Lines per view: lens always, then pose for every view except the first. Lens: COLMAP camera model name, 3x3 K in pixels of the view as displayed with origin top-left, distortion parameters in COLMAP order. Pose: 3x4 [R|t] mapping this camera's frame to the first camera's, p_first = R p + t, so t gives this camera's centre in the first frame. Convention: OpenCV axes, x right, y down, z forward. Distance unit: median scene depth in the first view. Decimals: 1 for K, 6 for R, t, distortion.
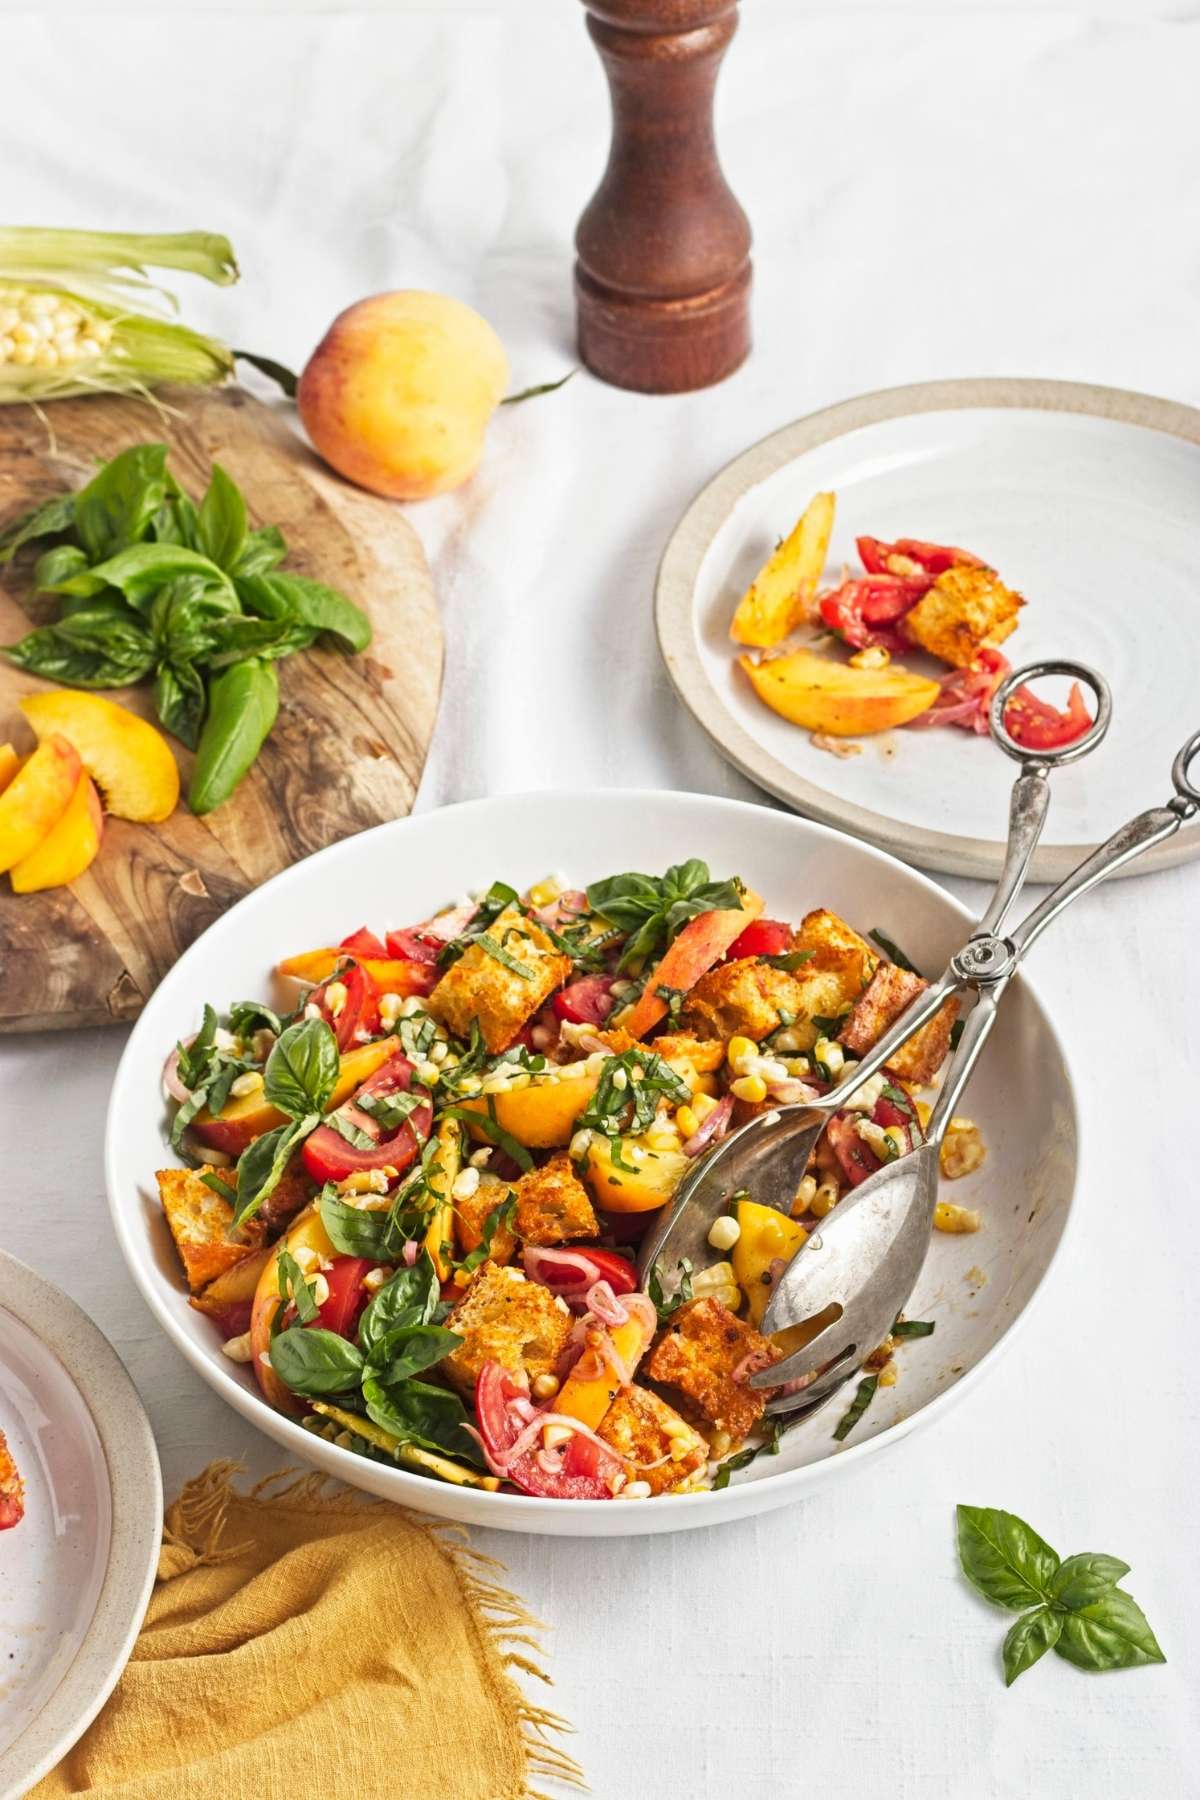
lens RADIAL K [[4248.2, 0, 600.0], [0, 4248.2, 900.0], [0, 0, 1]] dist [-0.071654, 0.426311]
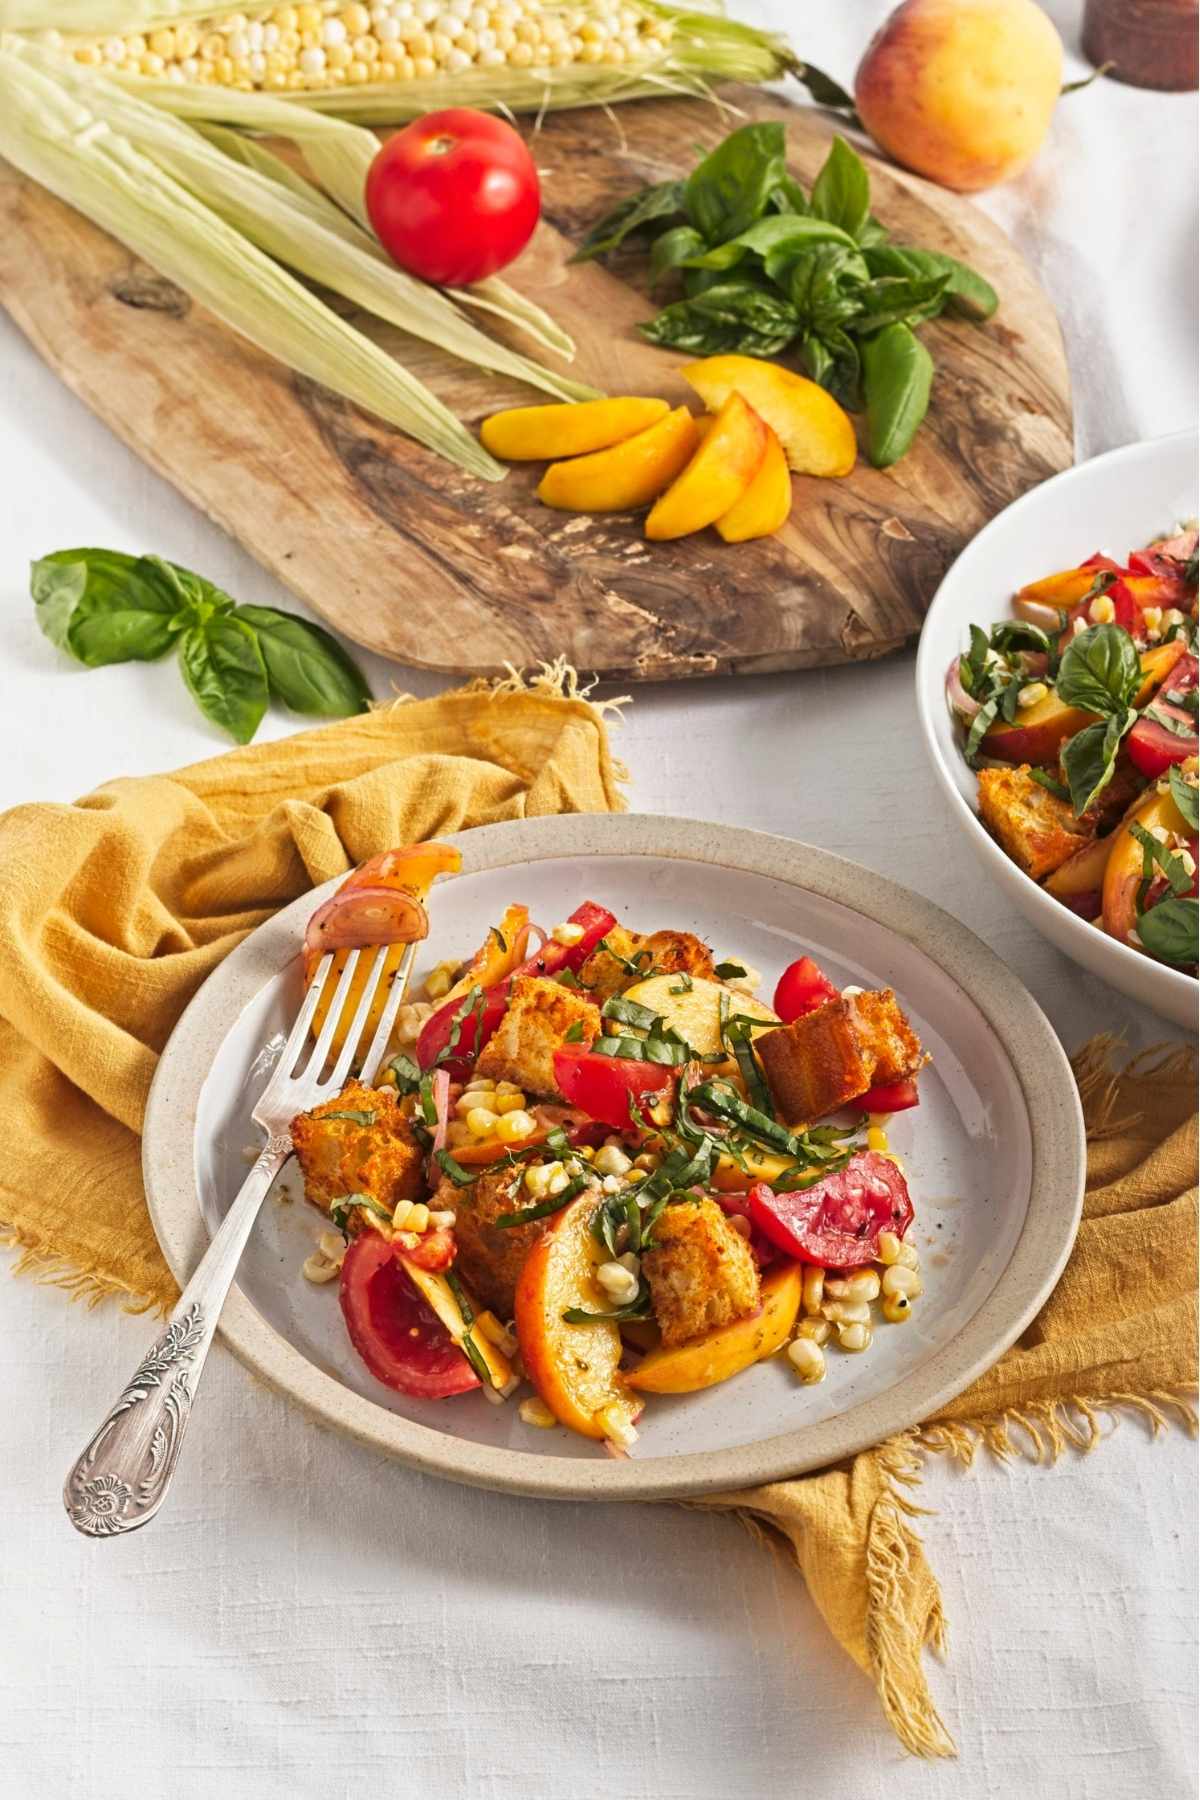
lens RADIAL K [[4351.9, 0, 600.0], [0, 4351.9, 900.0], [0, 0, 1]] dist [-0.008449, -0.324598]
pose [[0.995071, -0.045325, 0.088198, -0.257578], [0.046888, 0.998776, -0.015722, 0.095652], [-0.087377, 0.019780, 0.995979, -0.017166]]
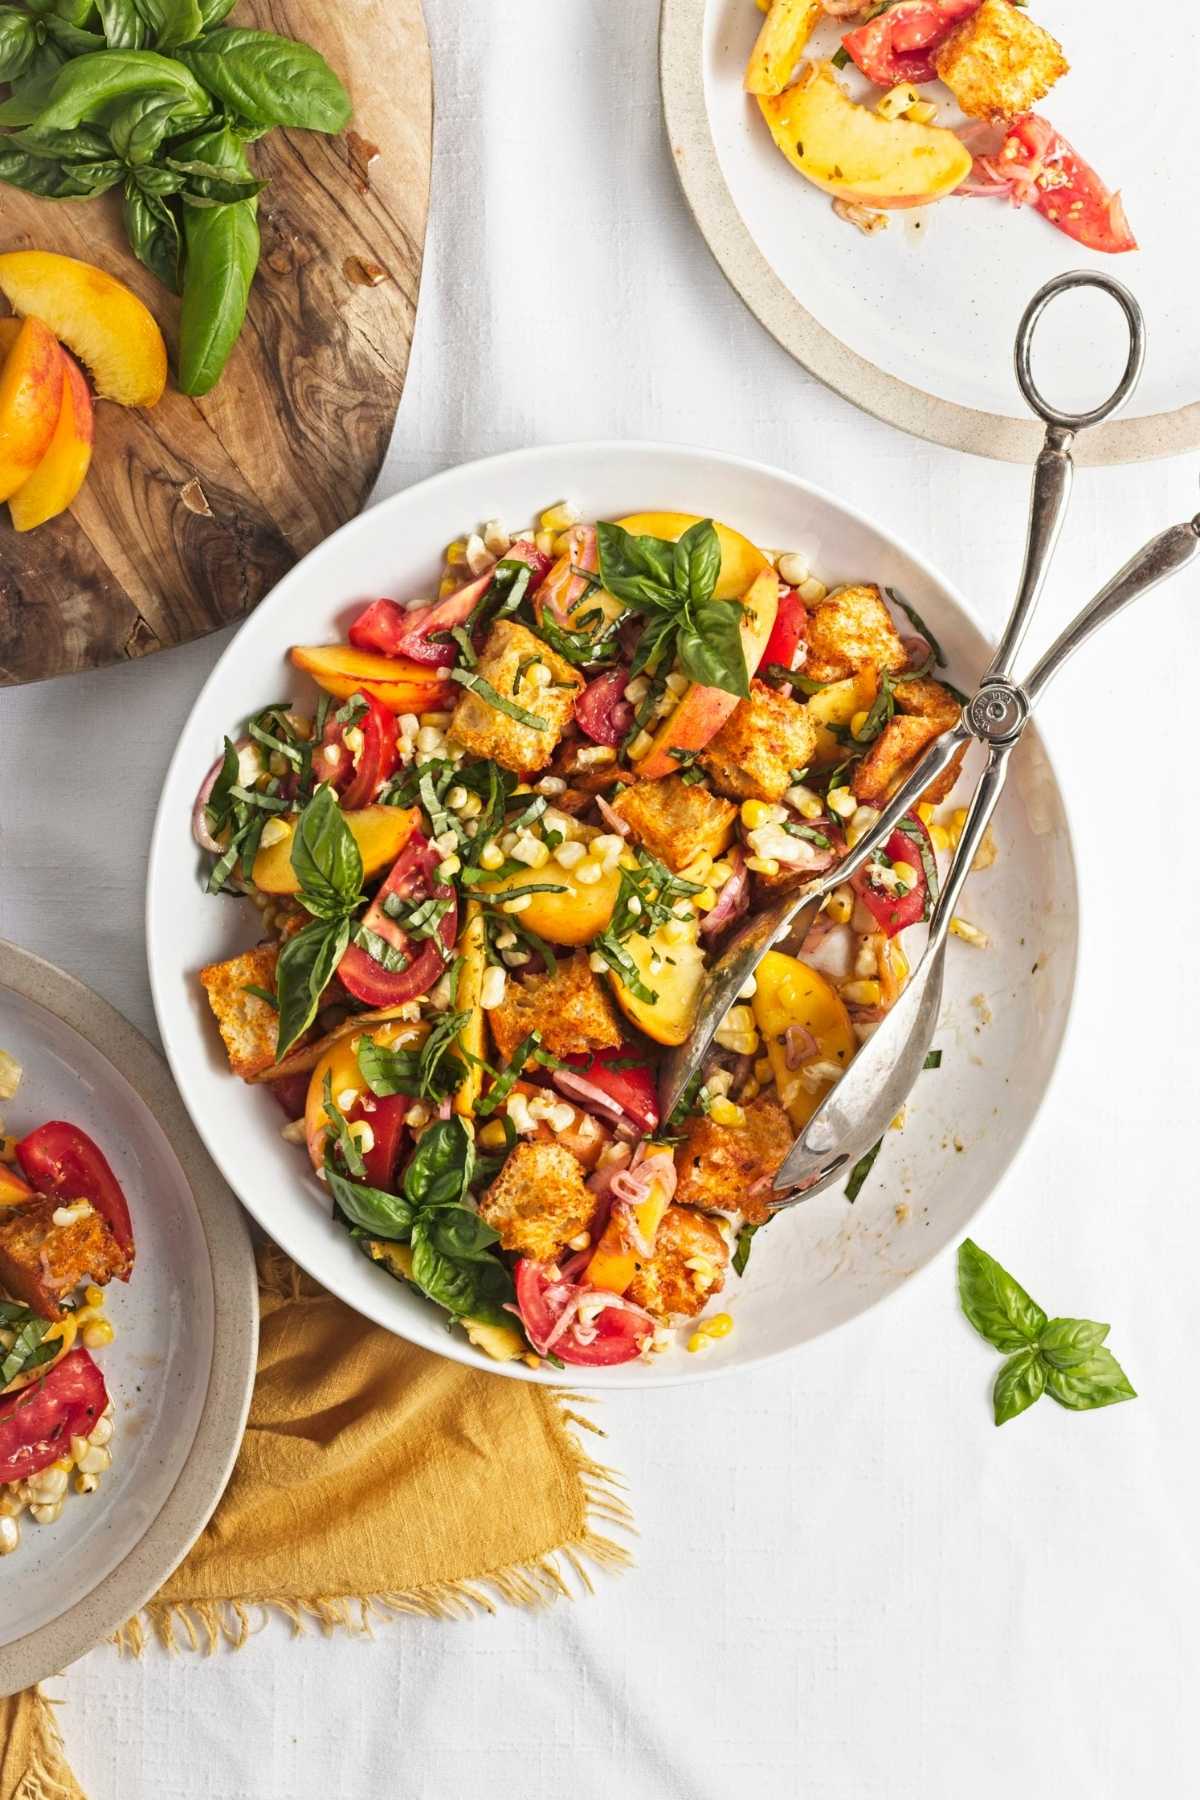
lens RADIAL K [[4351.9, 0, 600.0], [0, 4351.9, 900.0], [0, 0, 1]] dist [-0.008449, -0.324598]
pose [[0.998094, -0.027782, -0.055112, 0.048957], [0.058839, 0.697902, 0.713772, -0.640513], [0.018633, -0.715654, 0.698206, 0.235491]]
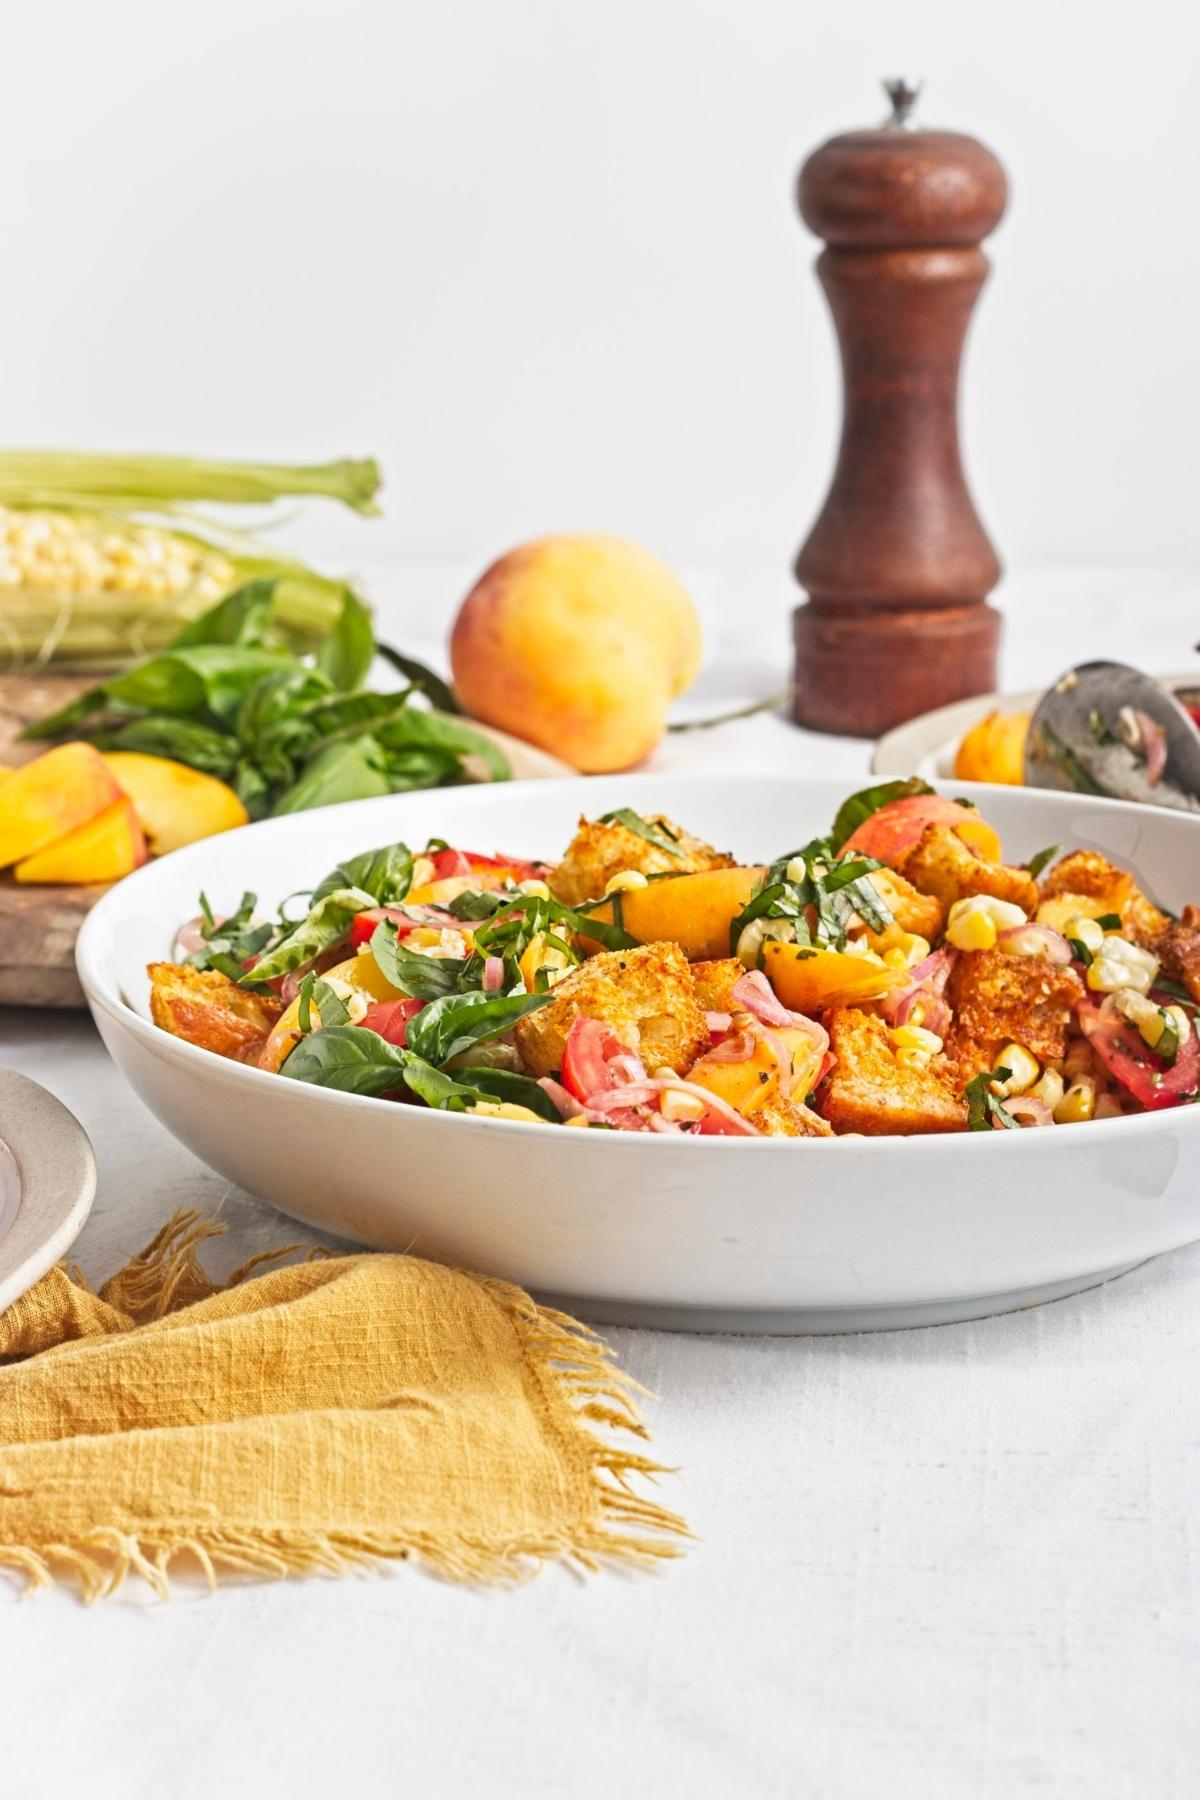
lens RADIAL K [[4351.9, 0, 600.0], [0, 4351.9, 900.0], [0, 0, 1]] dist [-0.008449, -0.324598]
pose [[0.996985, 0.038314, -0.067477, 0.019631], [-0.065873, 0.877500, -0.475031, 0.361884], [0.041011, 0.478044, 0.877378, 0.311862]]
